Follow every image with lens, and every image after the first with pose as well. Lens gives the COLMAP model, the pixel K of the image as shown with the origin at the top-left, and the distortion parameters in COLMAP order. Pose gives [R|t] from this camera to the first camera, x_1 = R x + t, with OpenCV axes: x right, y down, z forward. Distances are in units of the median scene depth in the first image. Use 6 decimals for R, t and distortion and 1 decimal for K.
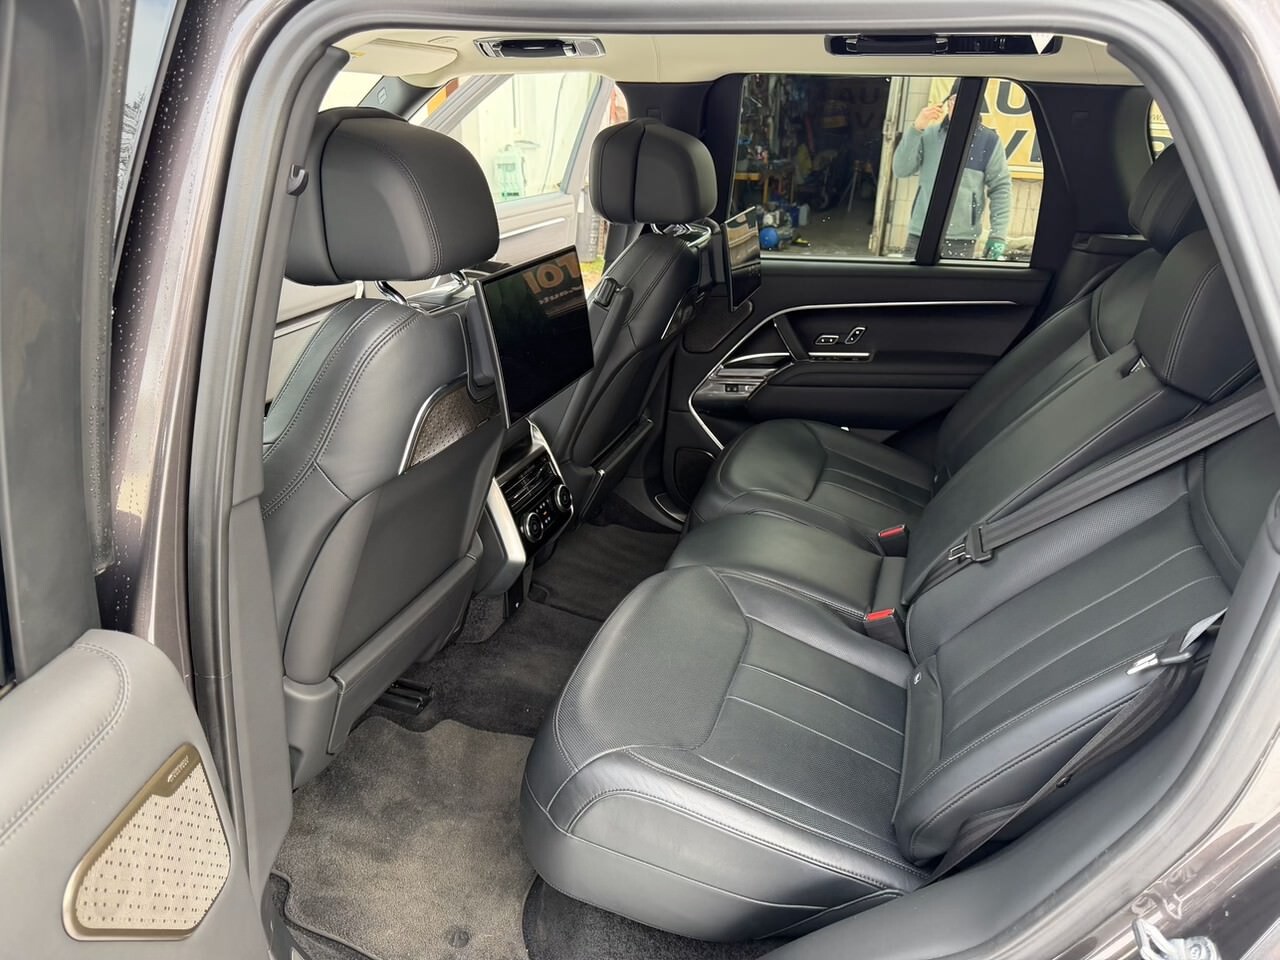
lens RADIAL K [[904.9, 0, 636.6], [0, 904.9, 477.3], [0, 0, 1]] dist [0.036265, -0.043992]
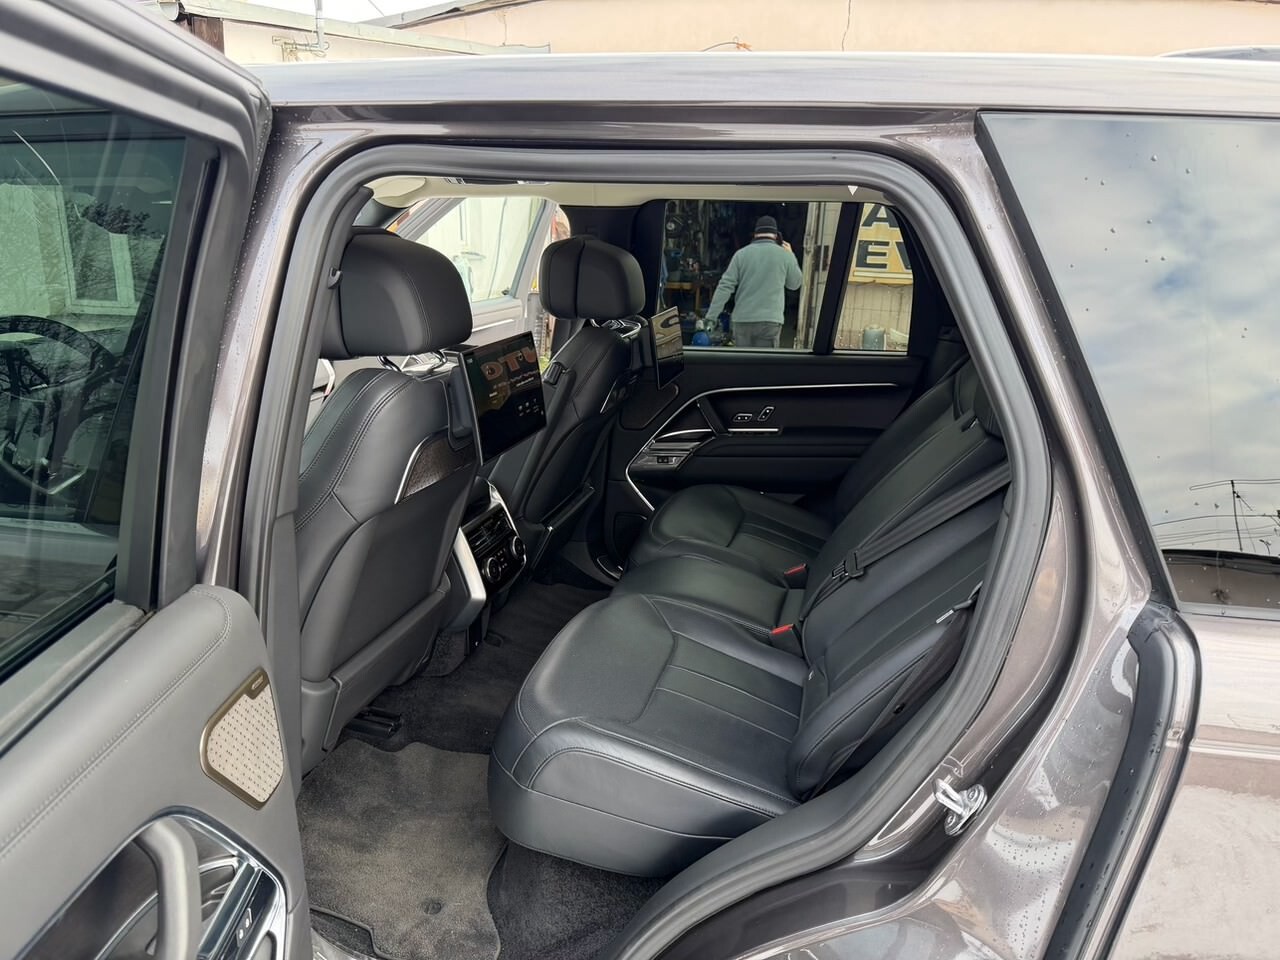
lens RADIAL K [[907.6, 0, 619.5], [0, 907.6, 478.0], [0, 0, 1]] dist [0.031669, -0.005356]
pose [[0.998905, -0.008052, 0.046087, -0.003489], [0.013172, 0.993633, -0.111890, 0.070520], [-0.044892, 0.112375, 0.992651, -0.187698]]
